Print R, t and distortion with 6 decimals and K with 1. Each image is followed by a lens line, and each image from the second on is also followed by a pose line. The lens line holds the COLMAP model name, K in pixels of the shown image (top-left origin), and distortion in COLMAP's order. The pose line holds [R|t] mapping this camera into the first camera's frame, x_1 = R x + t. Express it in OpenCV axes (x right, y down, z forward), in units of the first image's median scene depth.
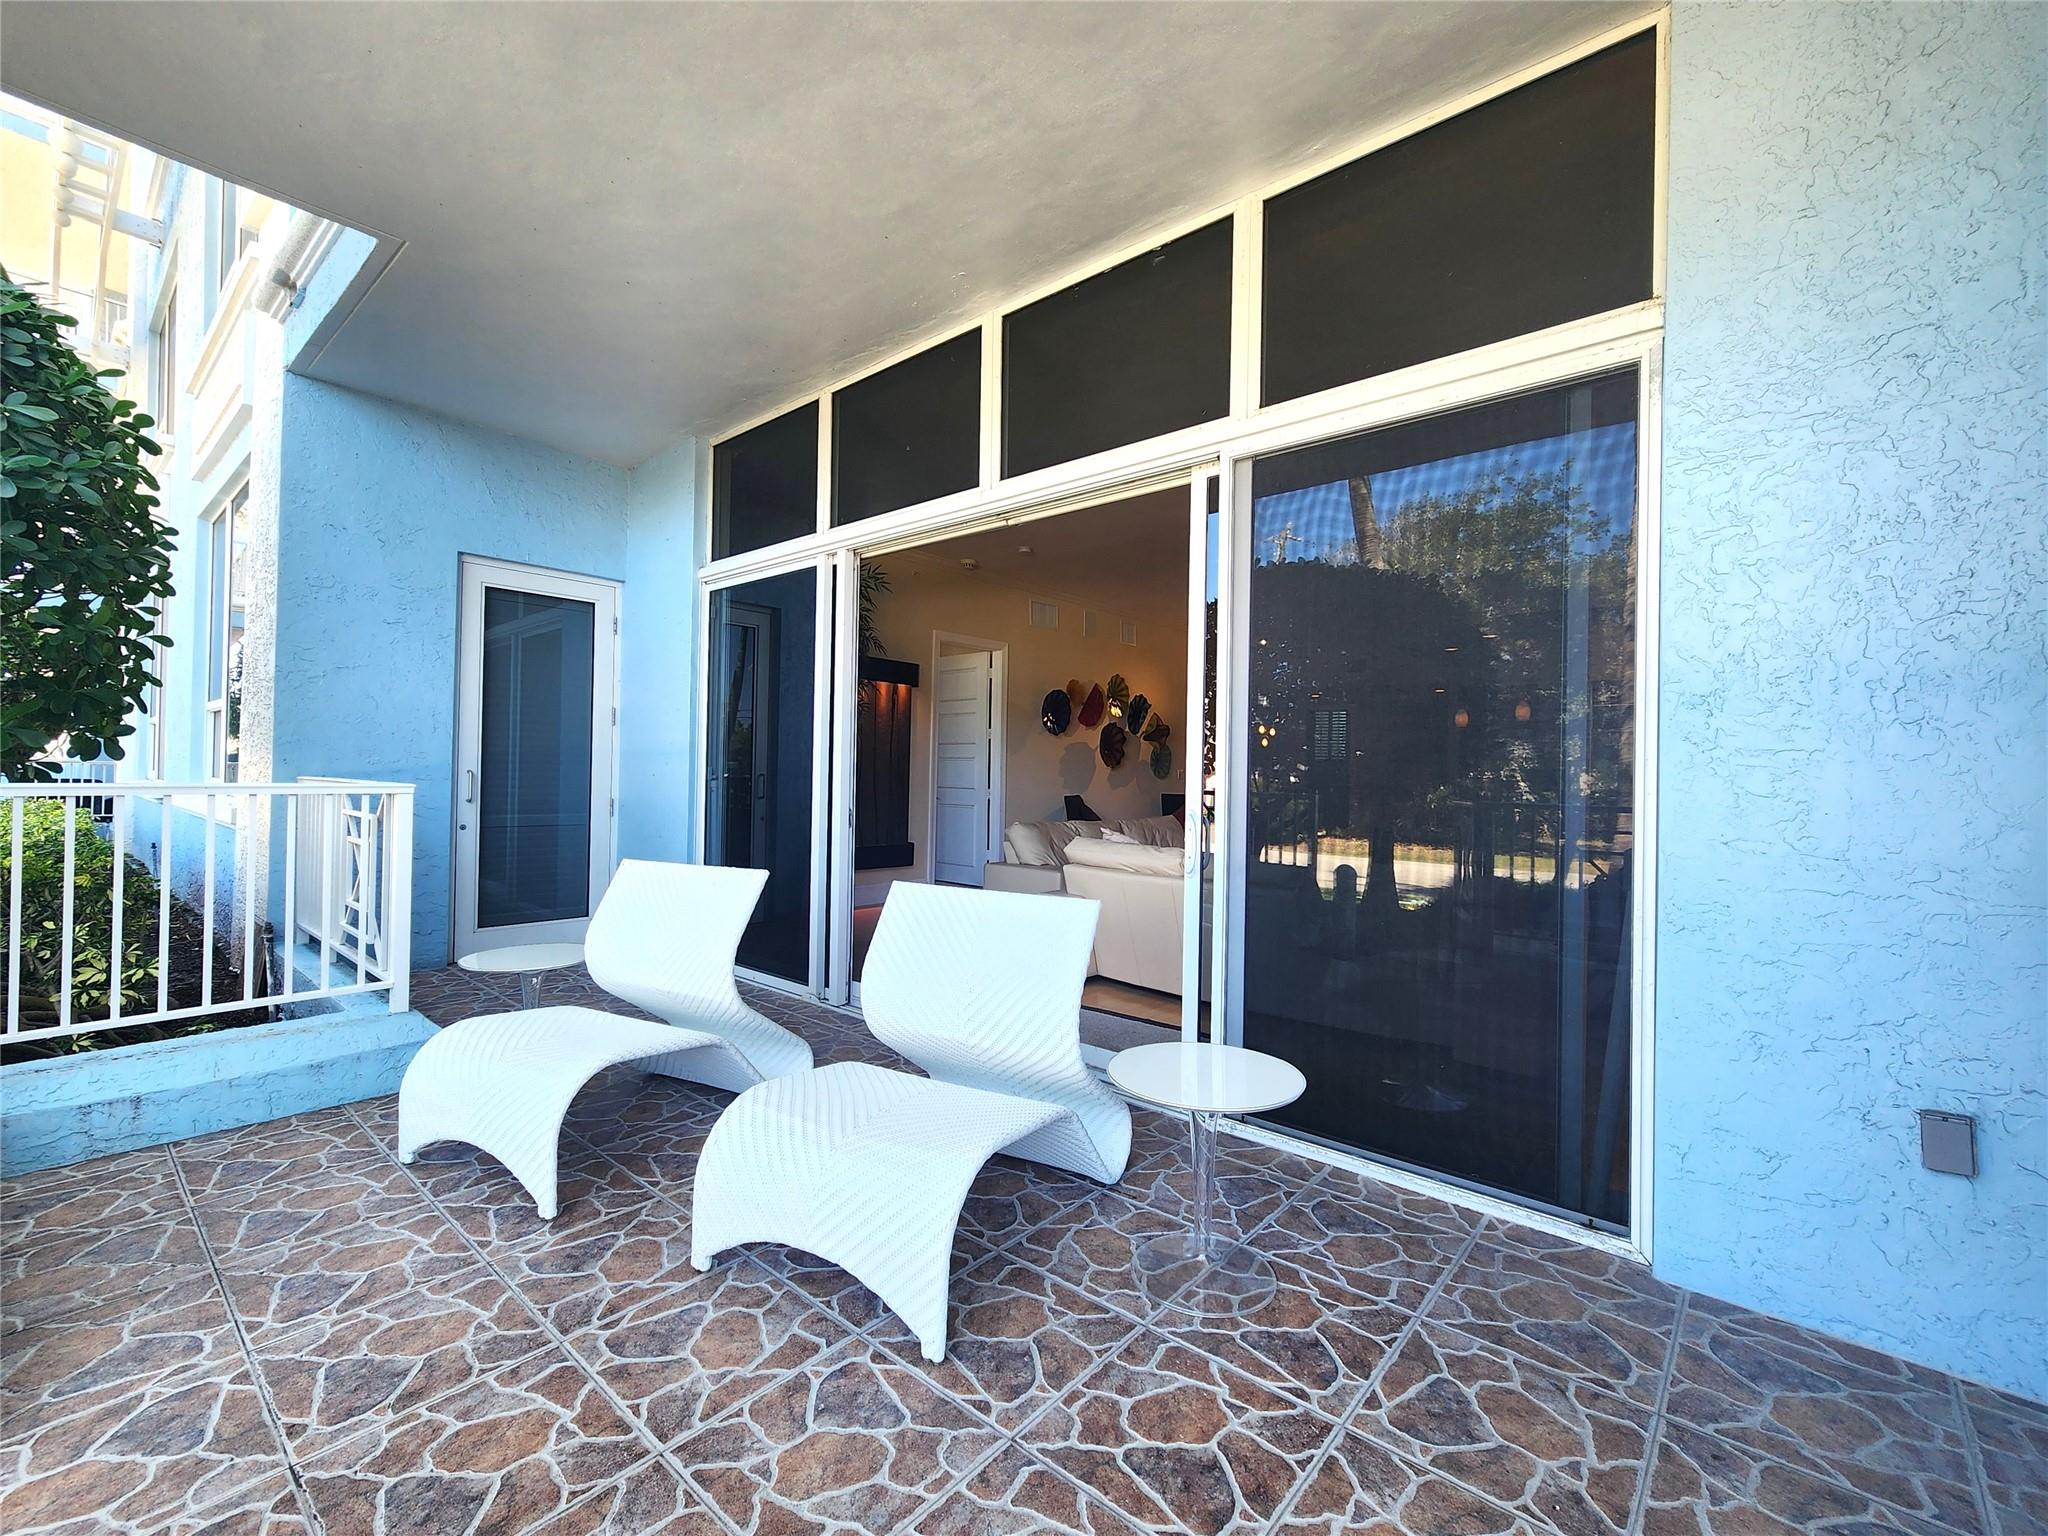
lens RADIAL K [[882.5, 0, 1018.0], [0, 882.5, 763.6], [0, 0, 1]] dist [0.000317, 0.000163]
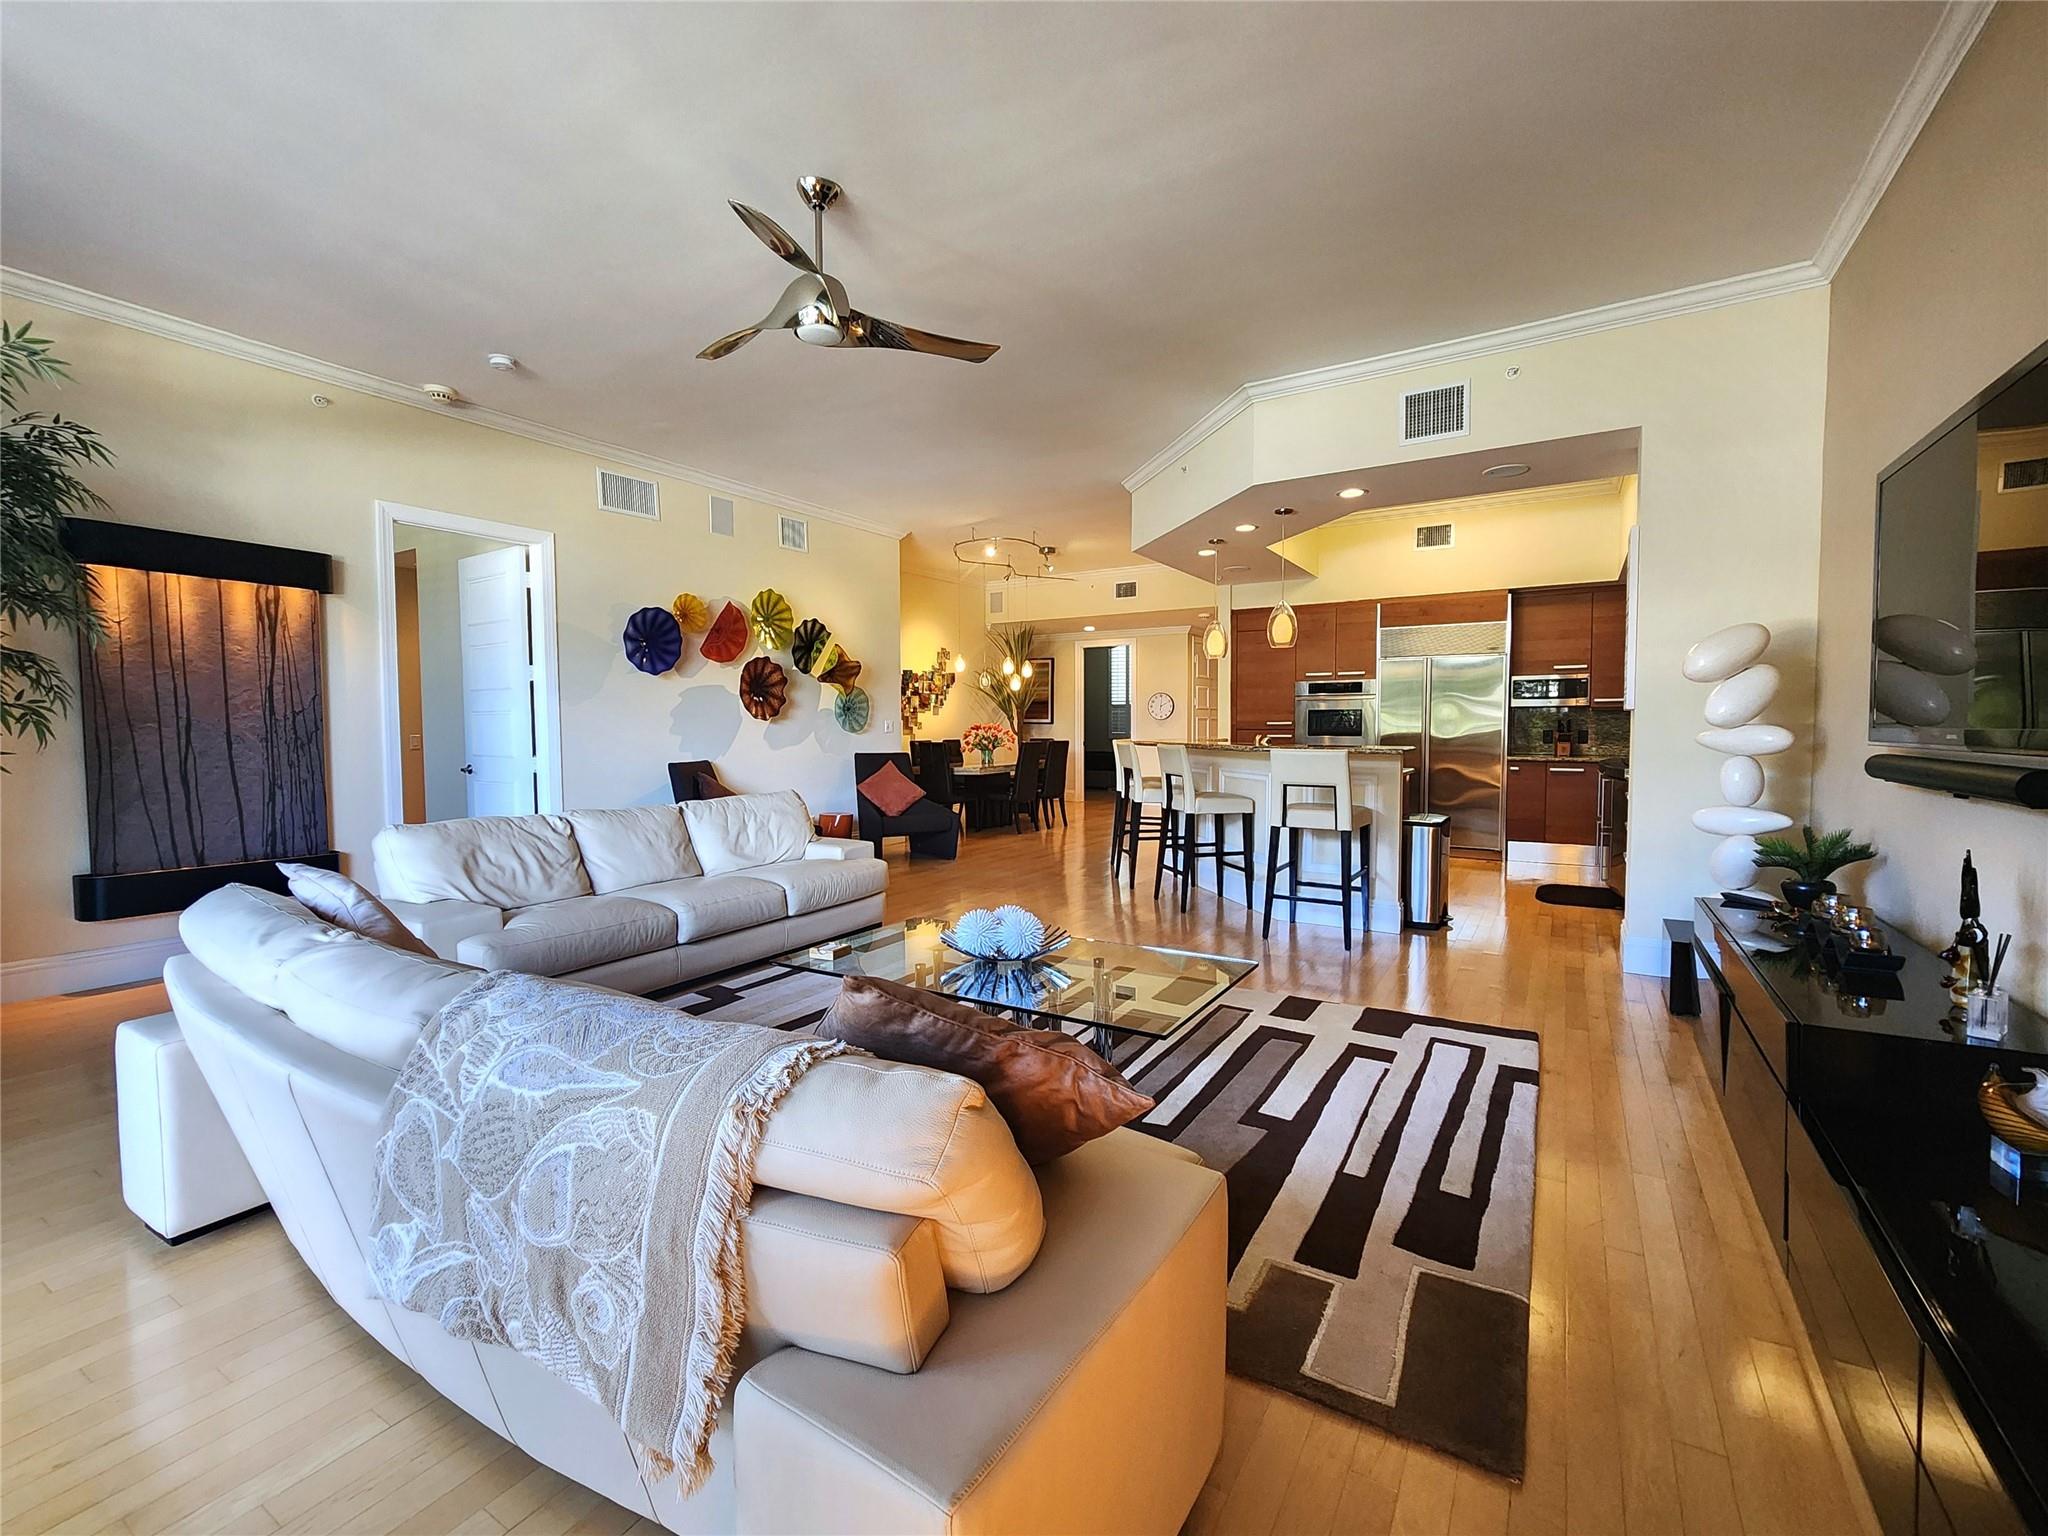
lens RADIAL K [[882.5, 0, 1018.0], [0, 882.5, 763.6], [0, 0, 1]] dist [0.000317, 0.000163]
pose [[0.987191, -0.034050, 0.155864, 0.200072], [0.026016, 0.998240, 0.053295, 0.006574], [-0.157405, -0.048557, 0.986340, 0.270349]]
